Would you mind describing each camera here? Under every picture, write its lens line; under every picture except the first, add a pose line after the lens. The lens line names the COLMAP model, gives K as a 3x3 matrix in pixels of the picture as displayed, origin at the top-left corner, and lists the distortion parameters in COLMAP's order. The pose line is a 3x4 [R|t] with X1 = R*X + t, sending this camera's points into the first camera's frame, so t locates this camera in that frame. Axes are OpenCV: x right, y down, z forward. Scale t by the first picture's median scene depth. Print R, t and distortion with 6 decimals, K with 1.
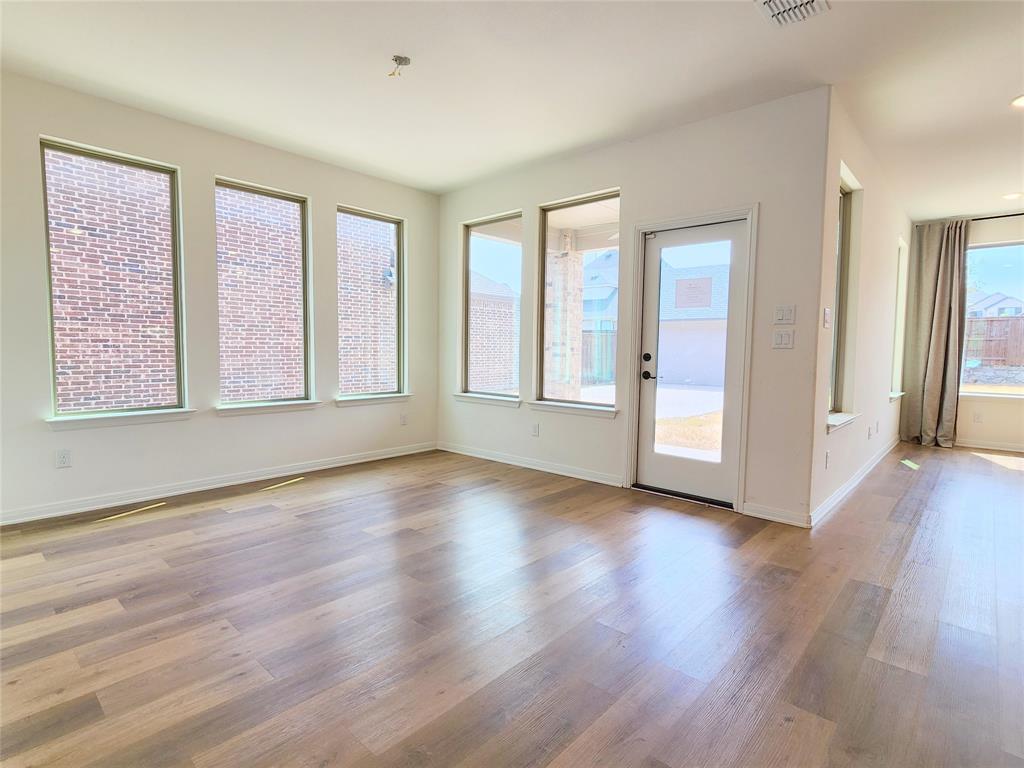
lens RADIAL K [[530.7, 0, 515.0], [0, 530.7, 381.0], [0, 0, 1]] dist [-0.005925, 0.001834]
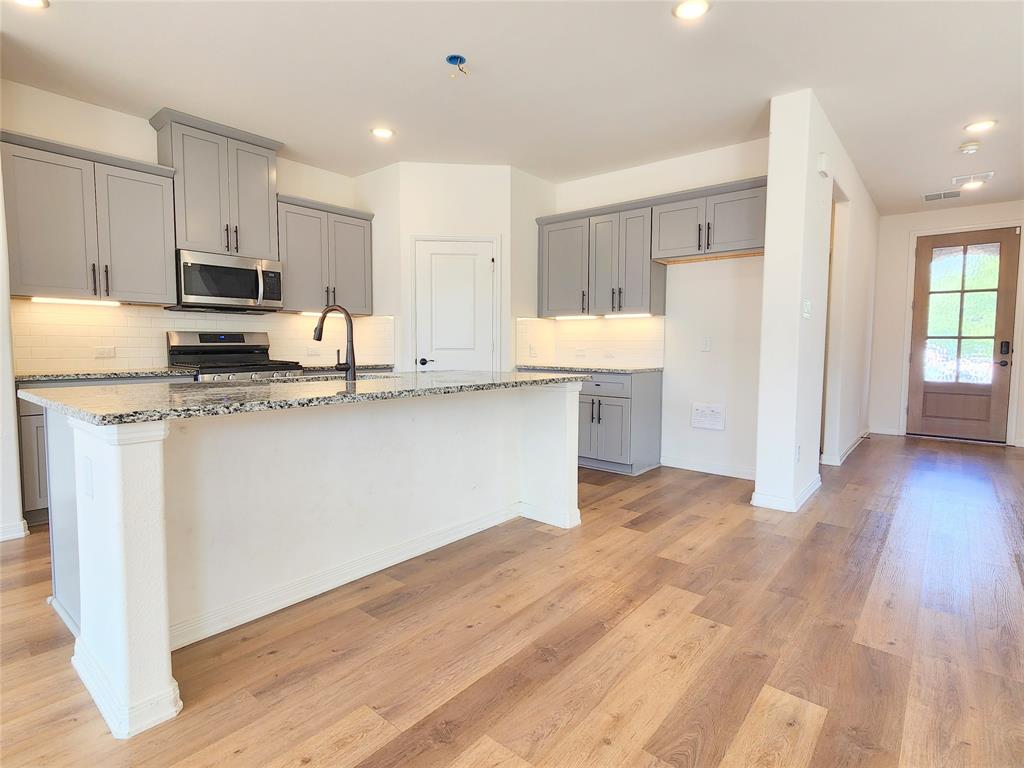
lens RADIAL K [[530.7, 0, 493.9], [0, 530.7, 381.5], [0, 0, 1]] dist [-0.005925, 0.001834]
pose [[-0.999585, -0.015712, -0.024159, 0.420799], [-0.018709, 0.991423, 0.129342, -0.027644], [0.021920, 0.129741, -0.991306, 0.603654]]
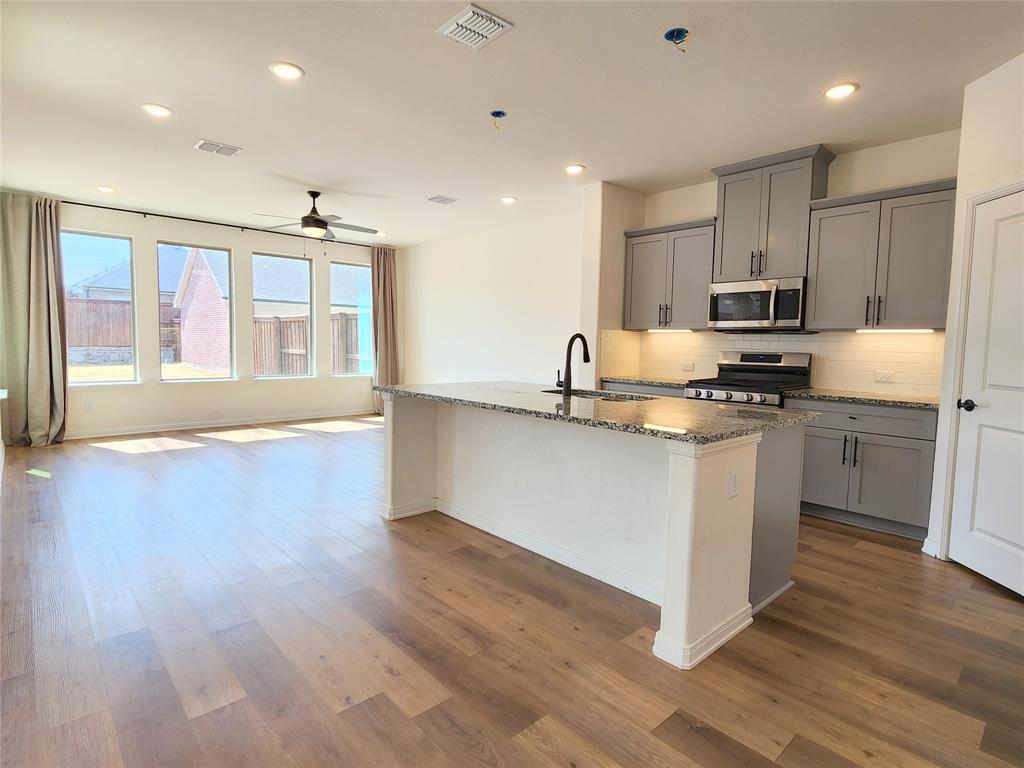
lens RADIAL K [[530.7, 0, 517.5], [0, 530.7, 380.6], [0, 0, 1]] dist [-0.005925, 0.001834]
pose [[0.083078, -0.083782, 0.993015, -0.038833], [0.041520, 0.995885, 0.080551, -0.029693], [-0.995678, 0.034538, 0.086215, 0.126725]]
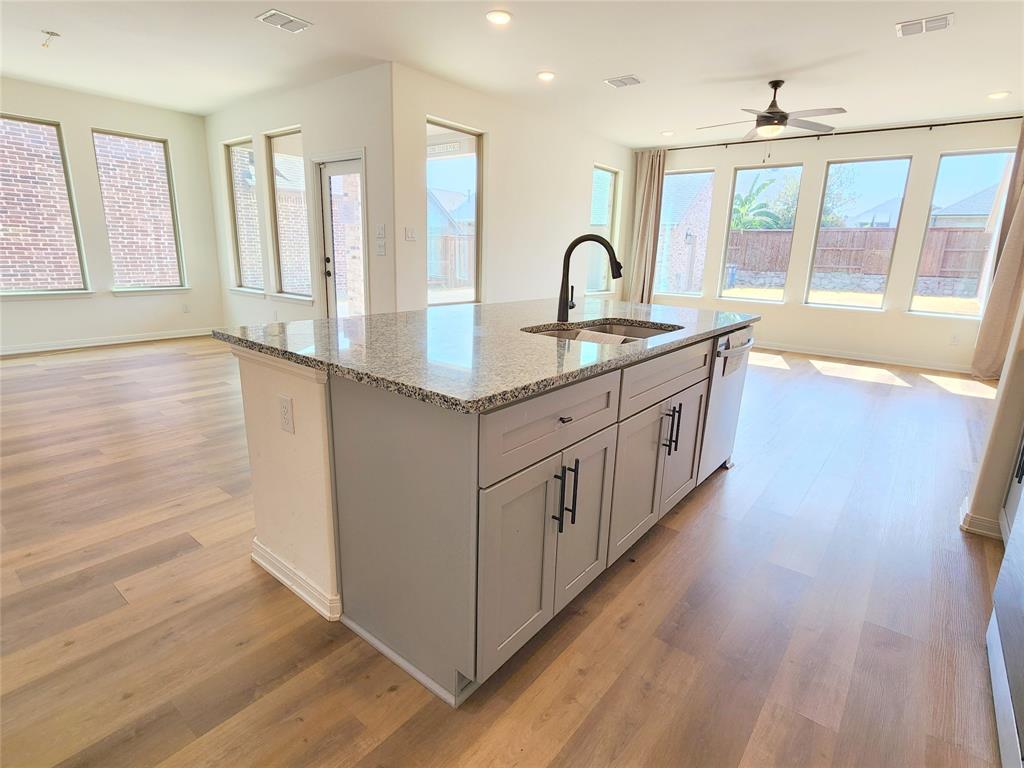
lens RADIAL K [[530.7, 0, 518.5], [0, 530.7, 383.6], [0, 0, 1]] dist [-0.005925, 0.001834]
pose [[0.997606, -0.000066, 0.069157, 0.472406], [-0.012706, 0.982802, 0.184227, 0.006742], [-0.067979, -0.184665, 0.980448, -0.307746]]
